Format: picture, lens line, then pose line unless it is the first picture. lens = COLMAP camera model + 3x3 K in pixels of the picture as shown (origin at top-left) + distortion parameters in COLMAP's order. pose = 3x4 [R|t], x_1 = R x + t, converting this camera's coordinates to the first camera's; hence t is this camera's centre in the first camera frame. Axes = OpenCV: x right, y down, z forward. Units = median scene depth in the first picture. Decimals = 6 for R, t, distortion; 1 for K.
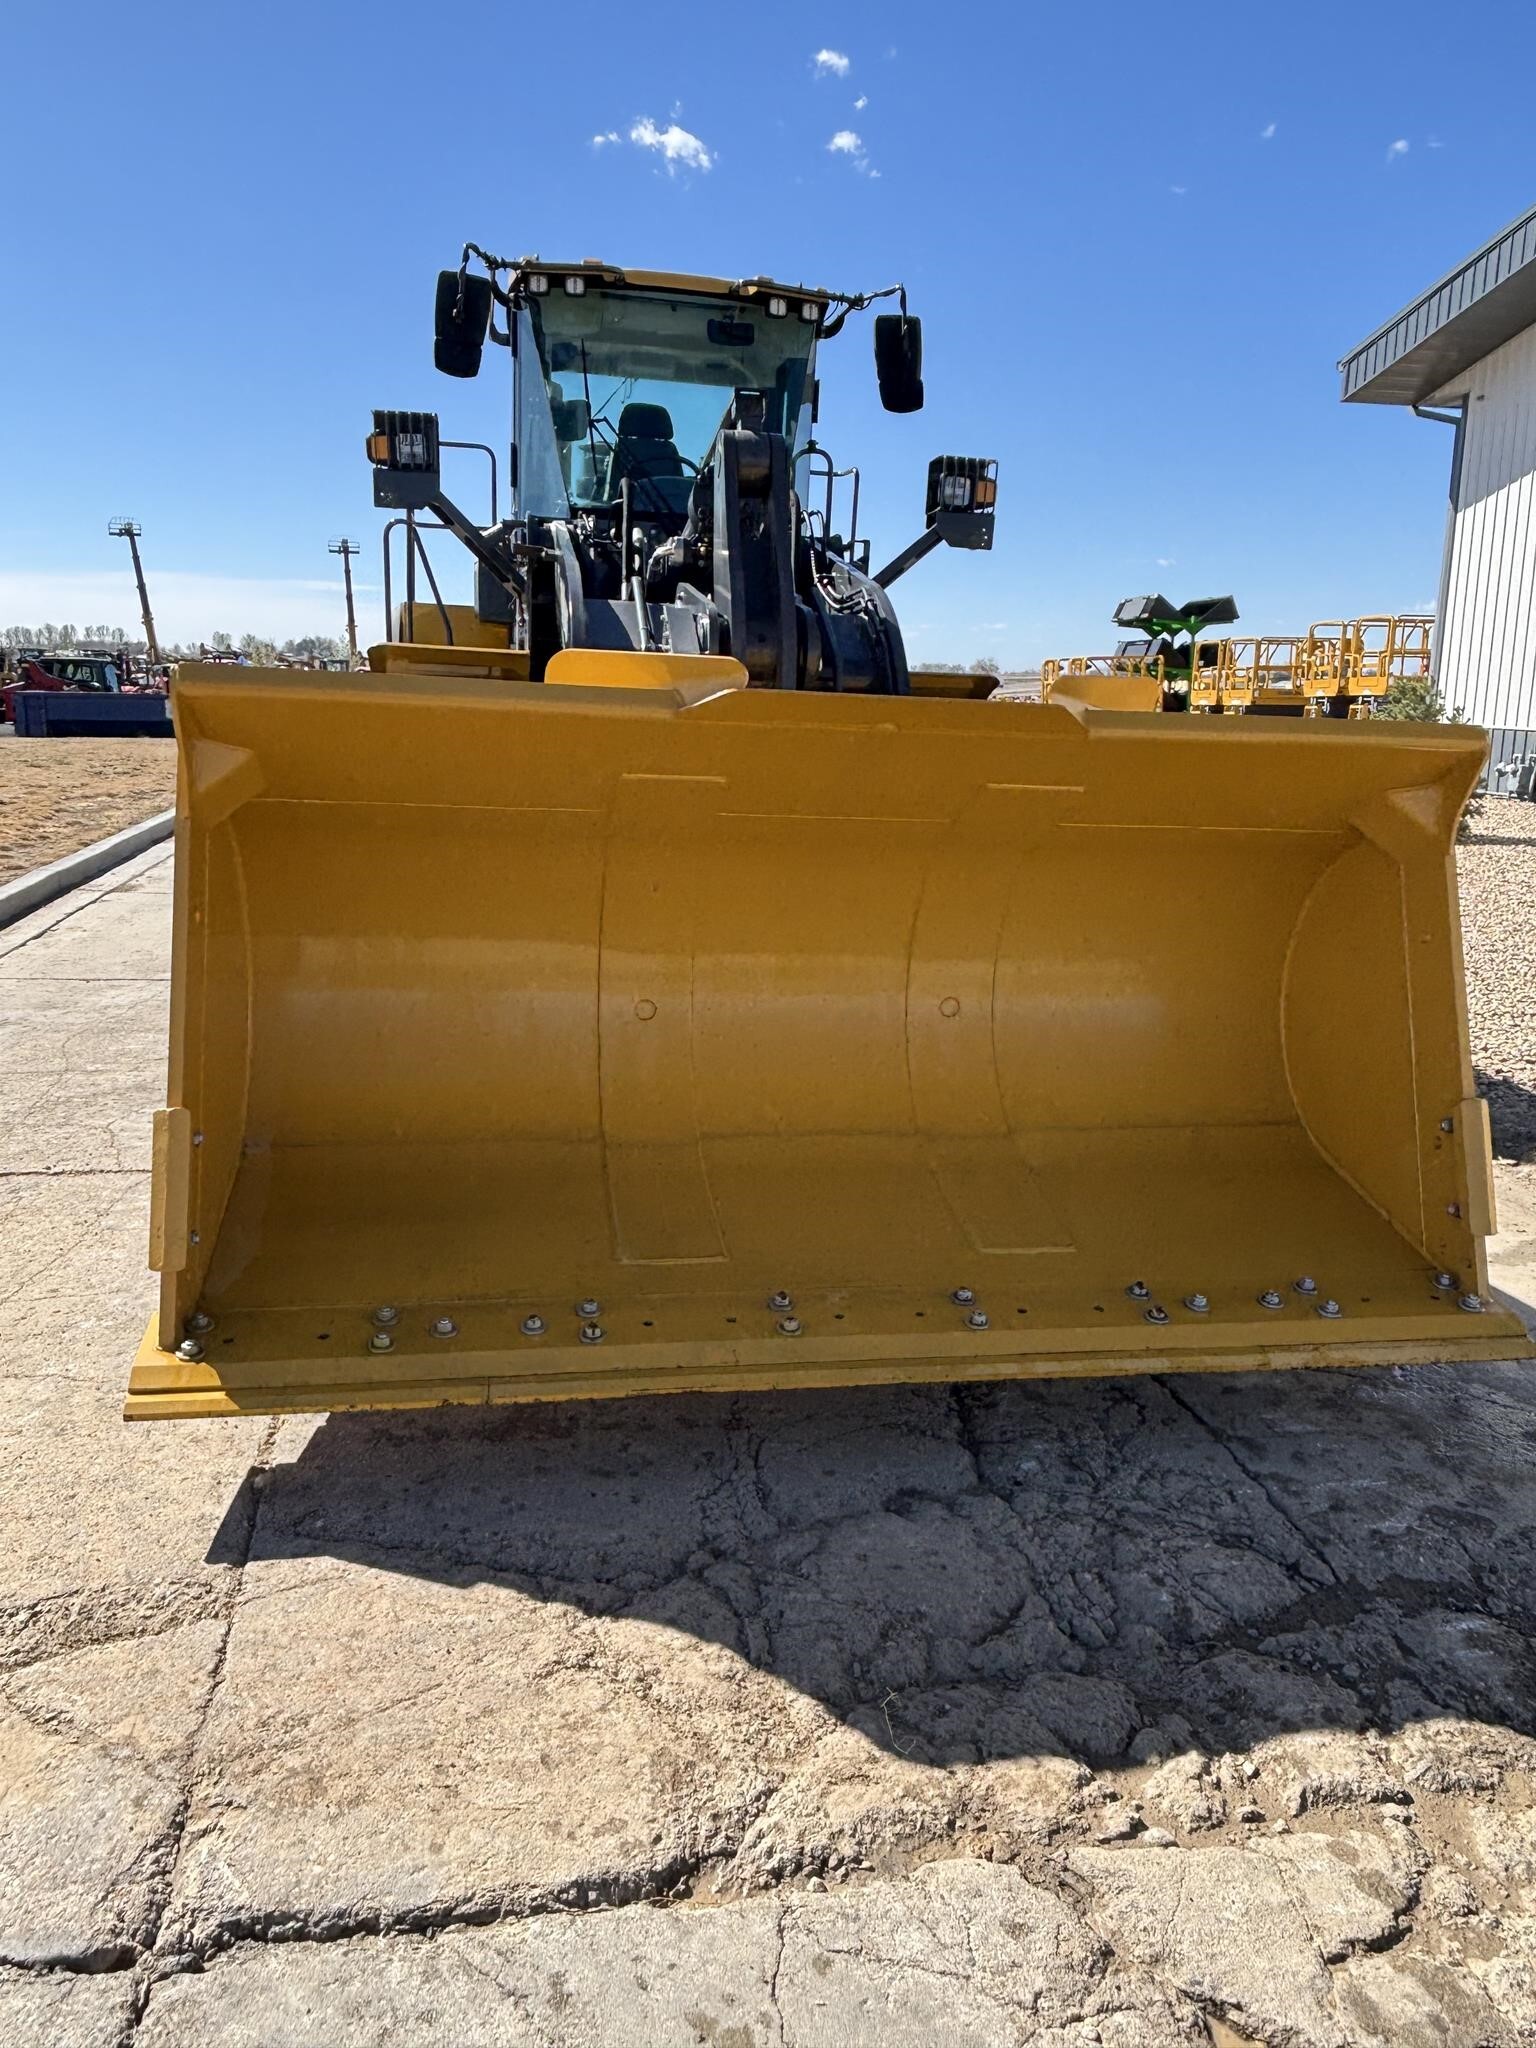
lens RADIAL K [[1448.5, 0, 767.0], [0, 1448.5, 1002.4], [0, 0, 1]] dist [0.058908, -0.083280]
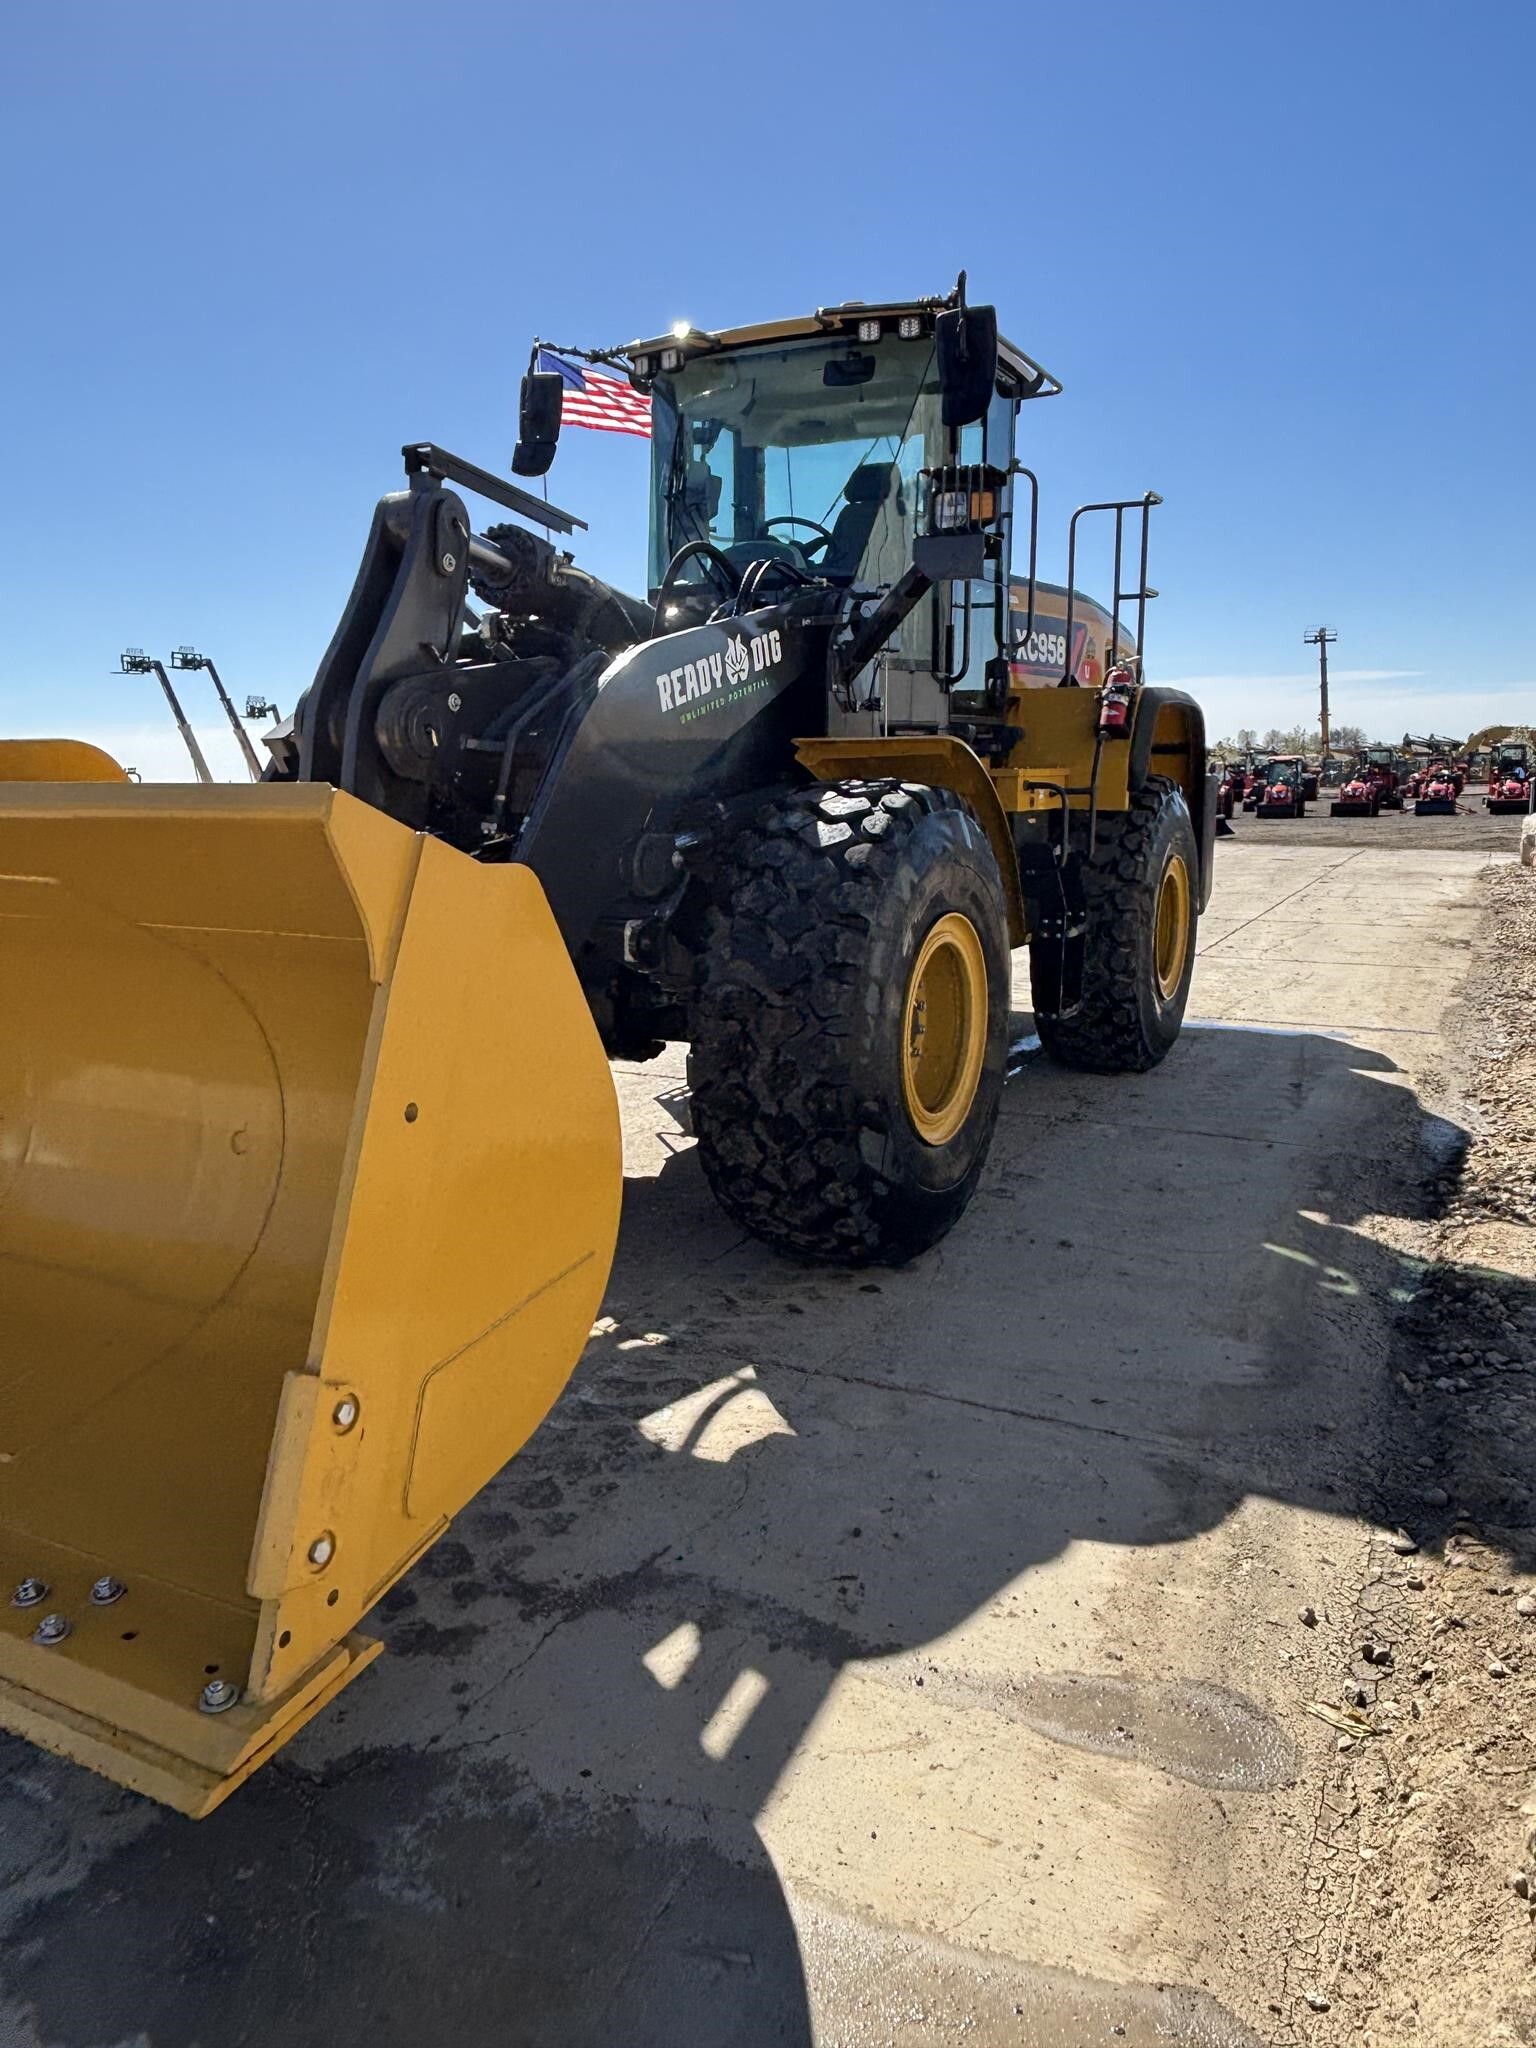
lens RADIAL K [[1448.5, 0, 767.0], [0, 1448.5, 1002.4], [0, 0, 1]] dist [0.058908, -0.083280]
pose [[0.786457, 0.052712, -0.615391, 0.593052], [-0.090972, 0.995371, -0.031002, -0.052845], [0.610909, 0.080365, 0.787612, 0.356849]]
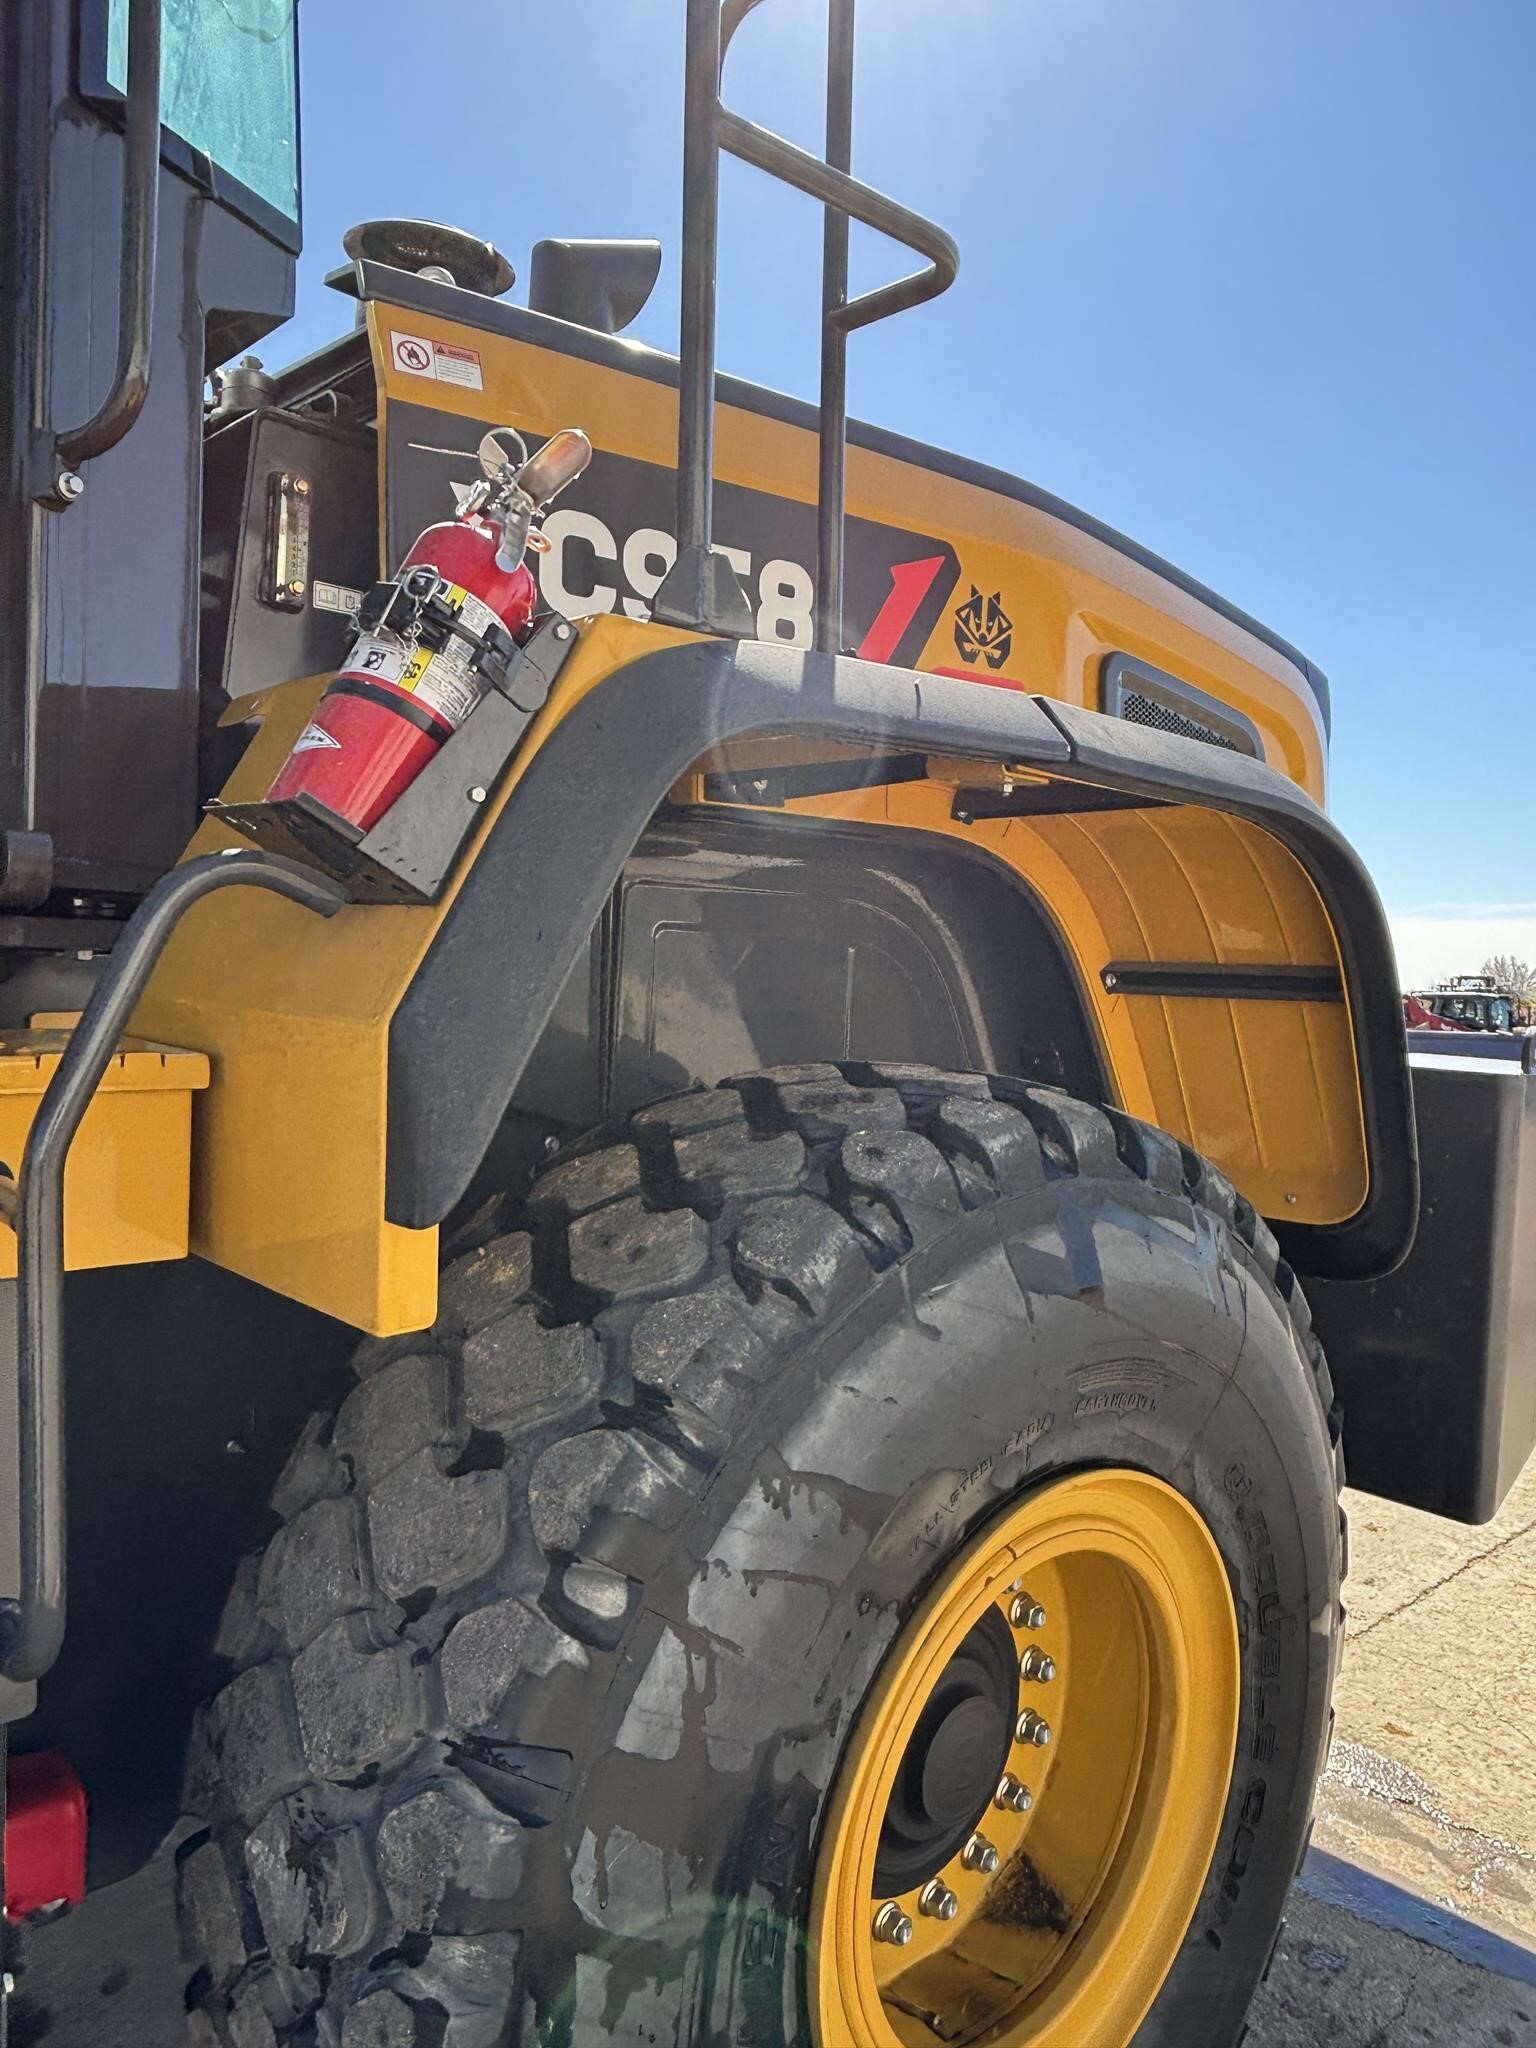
lens RADIAL K [[1448.5, 0, 767.0], [0, 1448.5, 1002.4], [0, 0, 1]] dist [0.058908, -0.083280]
pose [[0.526650, 0.004618, -0.850070, 0.280798], [-0.197586, 0.973263, -0.117125, -0.297410], [0.826801, 0.229646, 0.513481, 1.369073]]
